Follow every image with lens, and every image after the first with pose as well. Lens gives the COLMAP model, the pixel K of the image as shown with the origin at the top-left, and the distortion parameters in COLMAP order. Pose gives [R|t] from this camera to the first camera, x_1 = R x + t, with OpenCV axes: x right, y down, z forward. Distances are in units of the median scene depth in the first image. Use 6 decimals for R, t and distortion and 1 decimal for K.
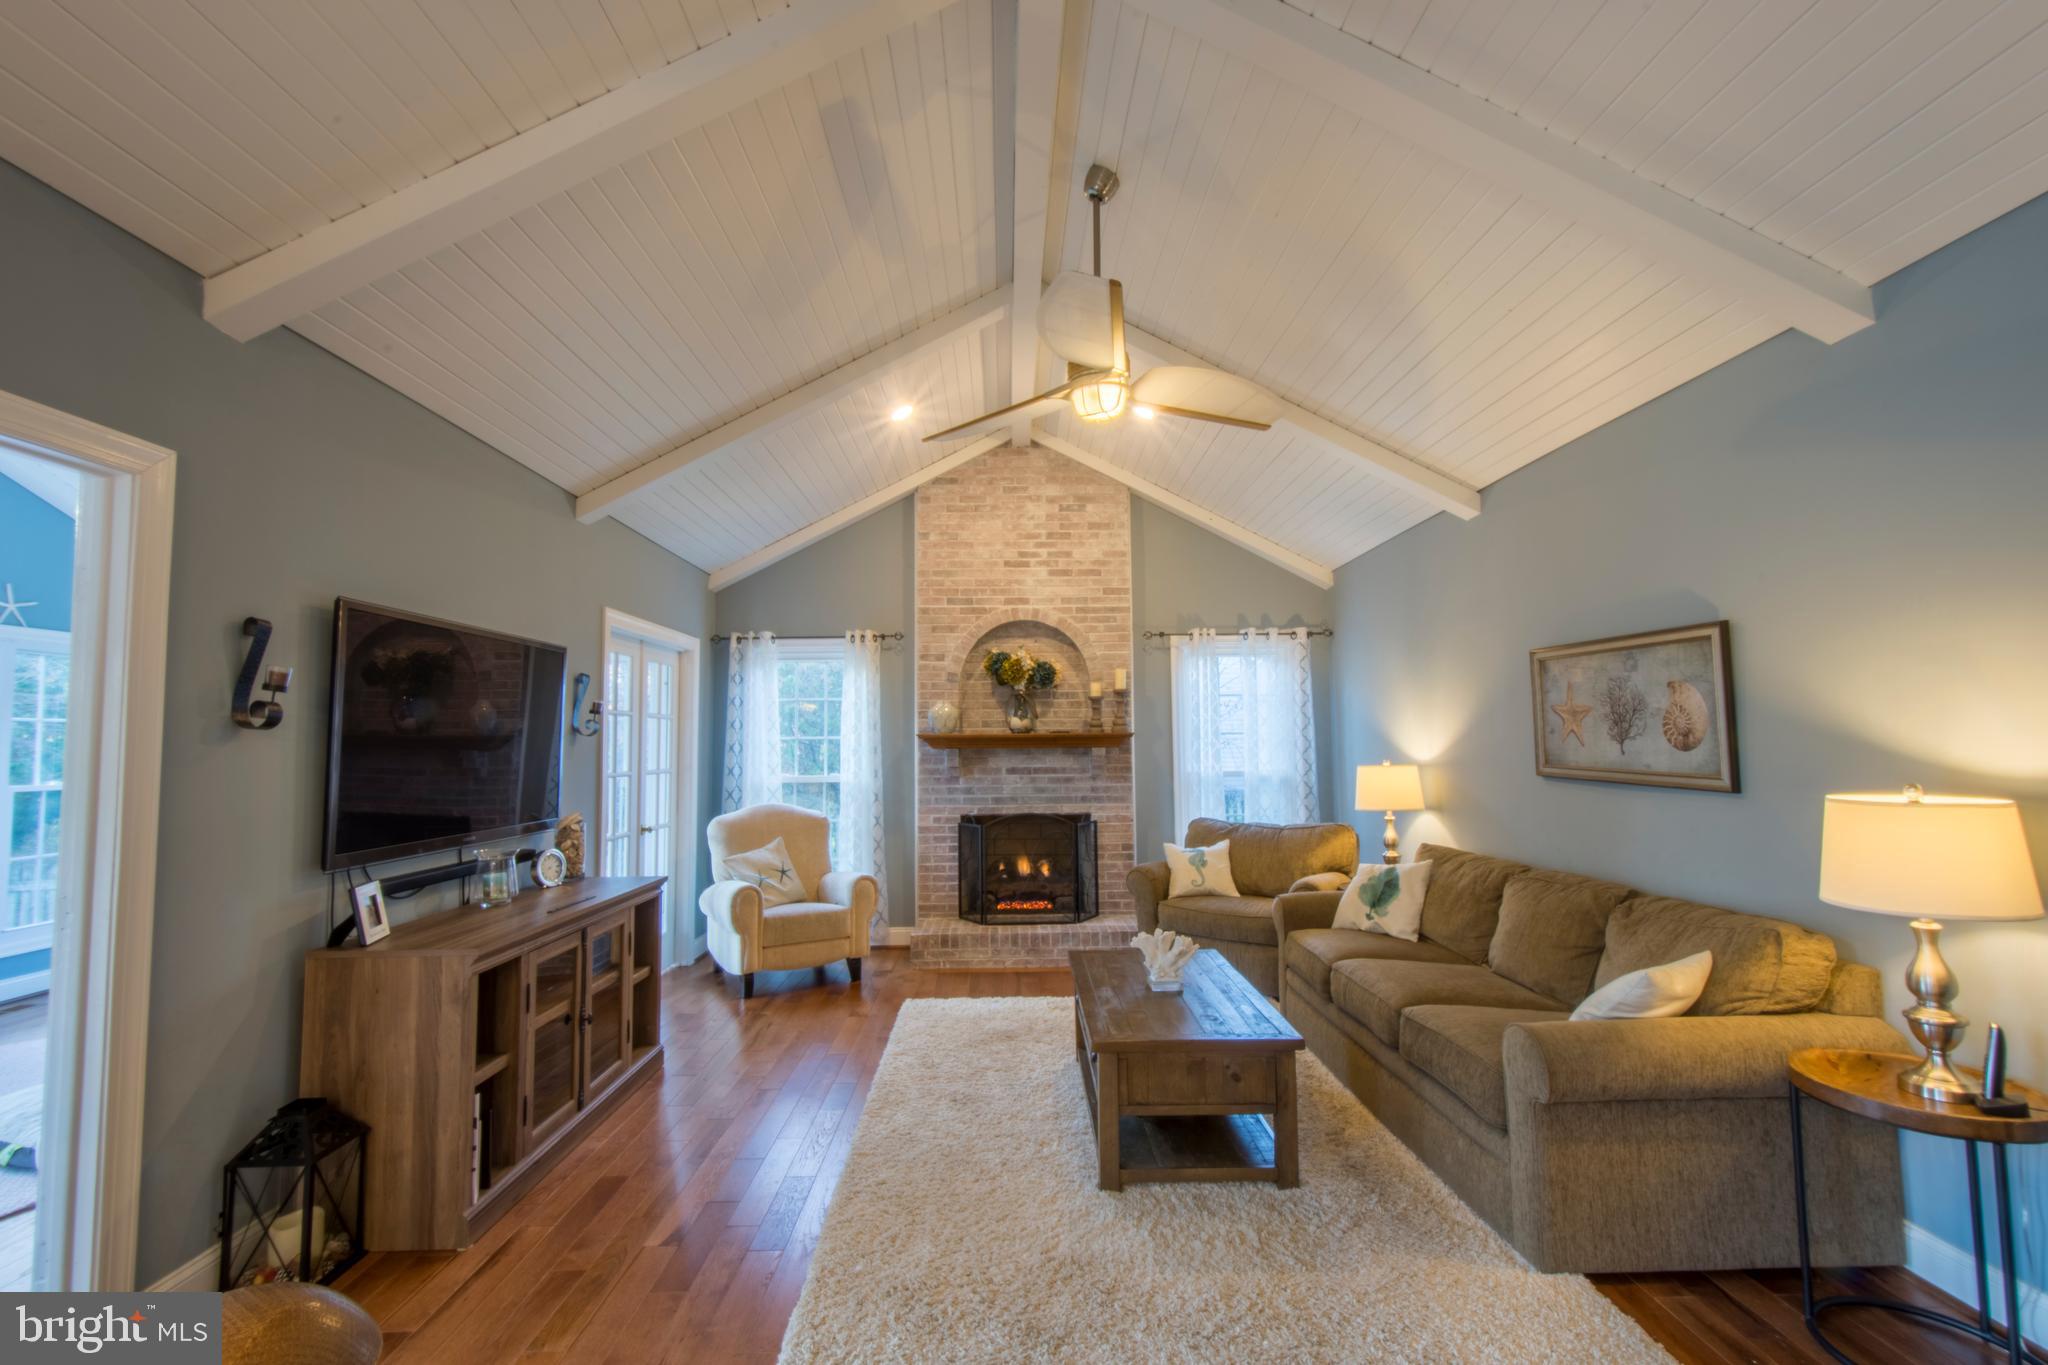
lens RADIAL K [[891.1, 0, 1019.4], [0, 891.1, 687.1], [0, 0, 1]] dist [0.019214, -0.004459]
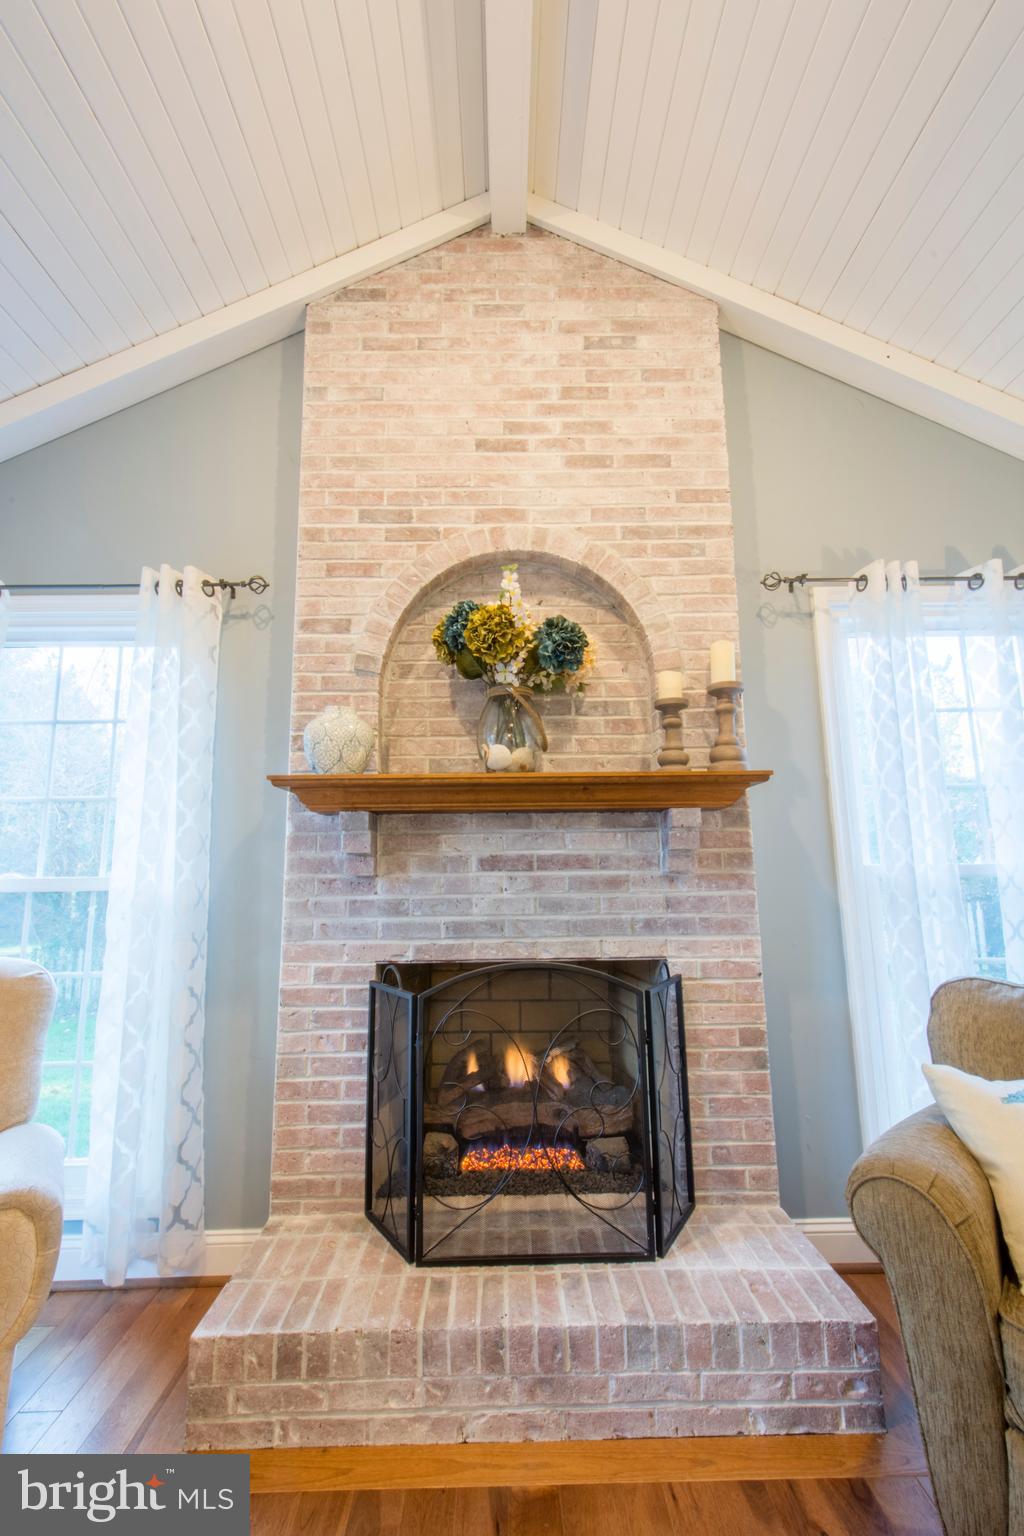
lens RADIAL K [[668.3, 0, 507.3], [0, 668.3, 763.5], [0, 0, 1]] dist [0.019214, -0.004459]
pose [[0.999957, -0.004206, -0.008276, 0.003569], [0.003439, 0.995879, -0.090627, 0.087613], [0.008623, 0.090595, 0.995850, 0.773601]]
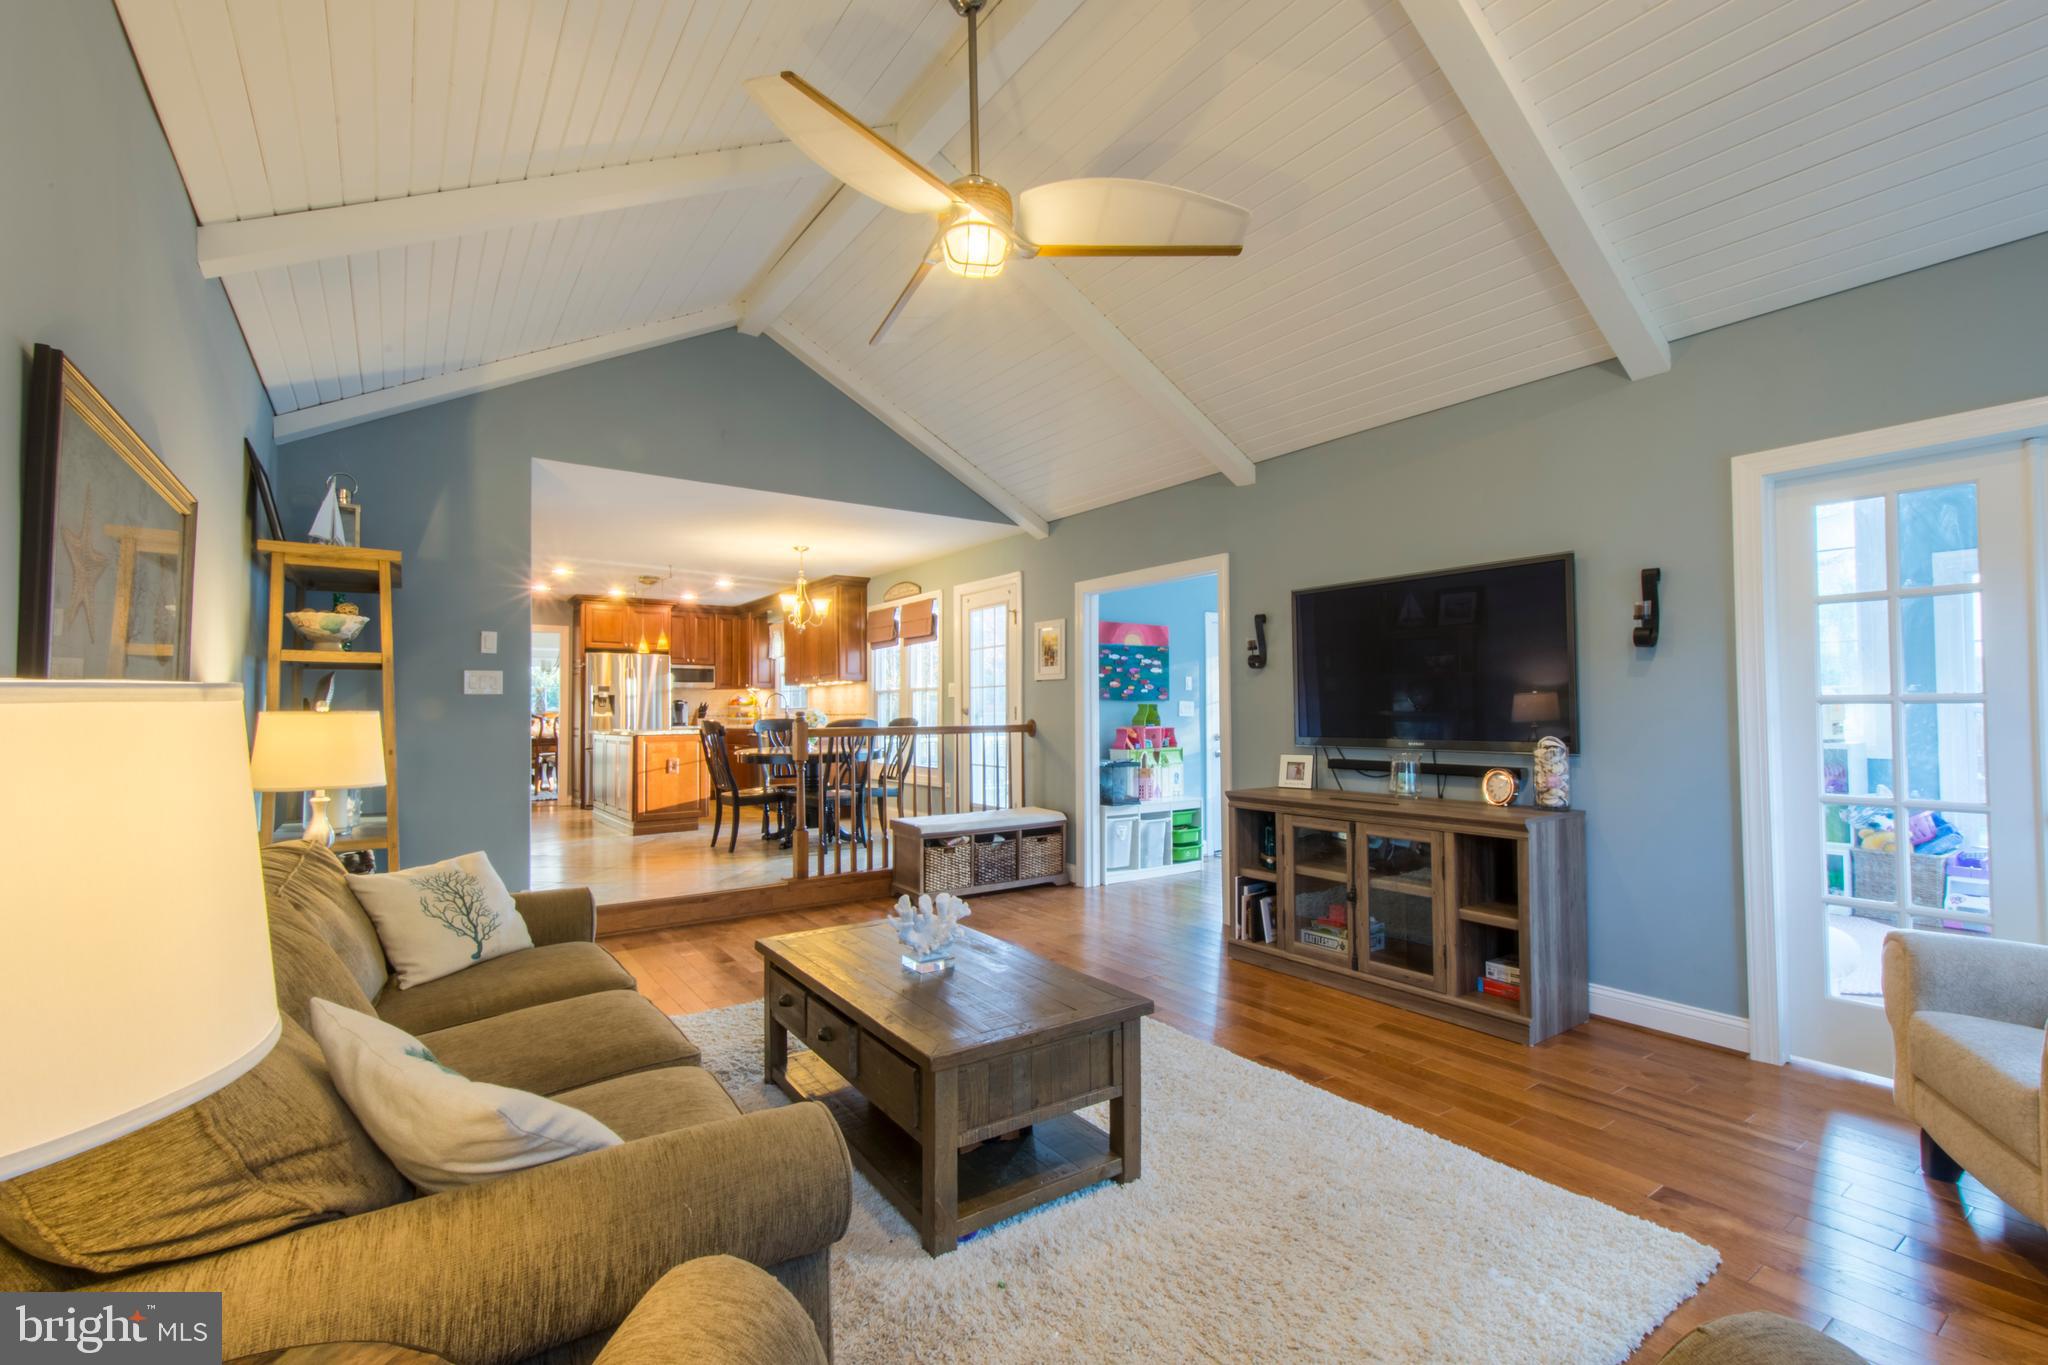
lens RADIAL K [[891.1, 0, 1021.2], [0, 891.1, 685.1], [0, 0, 1]] dist [0.019214, -0.004459]
pose [[-0.826980, 0.001088, -0.562230, 0.343022], [0.053664, 0.995585, -0.077007, 0.097496], [0.559664, -0.093855, -0.823388, 1.091968]]
